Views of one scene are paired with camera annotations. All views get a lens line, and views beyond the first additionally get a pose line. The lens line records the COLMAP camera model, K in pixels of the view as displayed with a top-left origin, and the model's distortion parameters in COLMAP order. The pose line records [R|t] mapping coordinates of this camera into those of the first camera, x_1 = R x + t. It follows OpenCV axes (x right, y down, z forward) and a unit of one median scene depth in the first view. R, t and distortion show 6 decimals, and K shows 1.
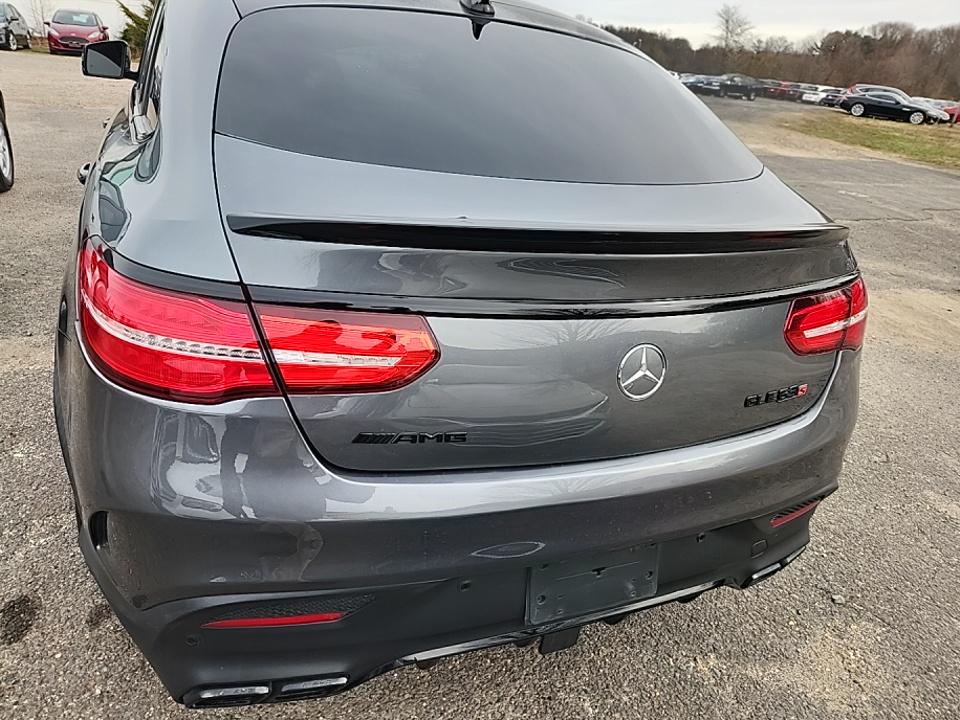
lens RADIAL K [[638.3, 0, 480.0], [0, 638.3, 360.0], [0, 0, 1]] dist [0.068727, -0.049461]
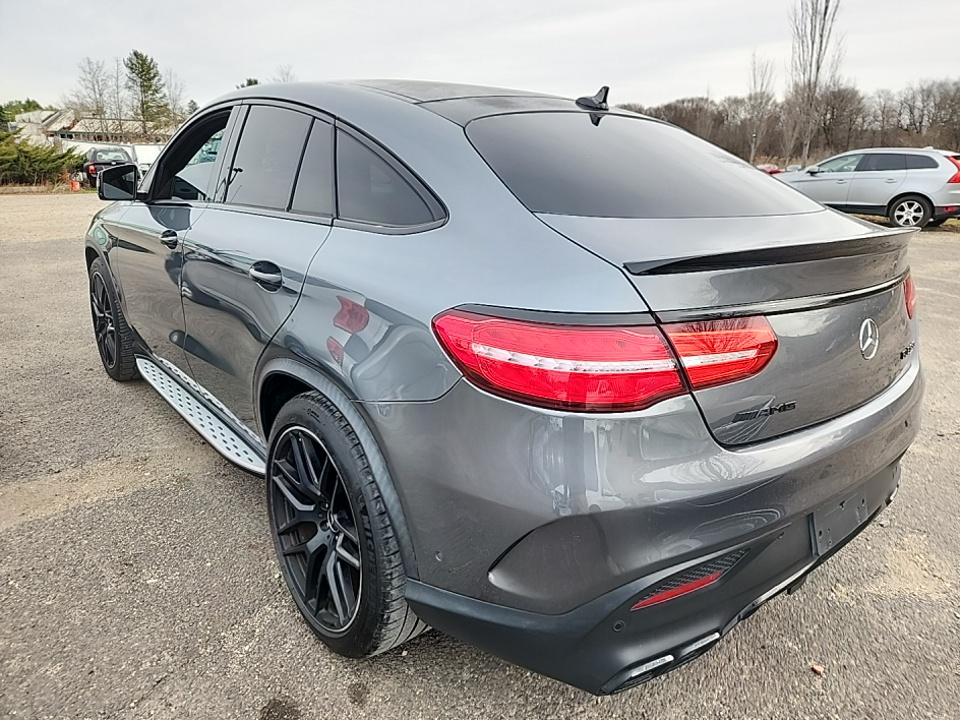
lens RADIAL K [[636.4, 0, 480.0], [0, 636.4, 360.0], [0, 0, 1]] dist [0.045863, -0.001089]
pose [[0.944623, -0.168278, 0.281728, -0.900479], [0.201062, 0.975286, -0.091607, 0.020715], [-0.259350, 0.143179, 0.955111, -0.101460]]
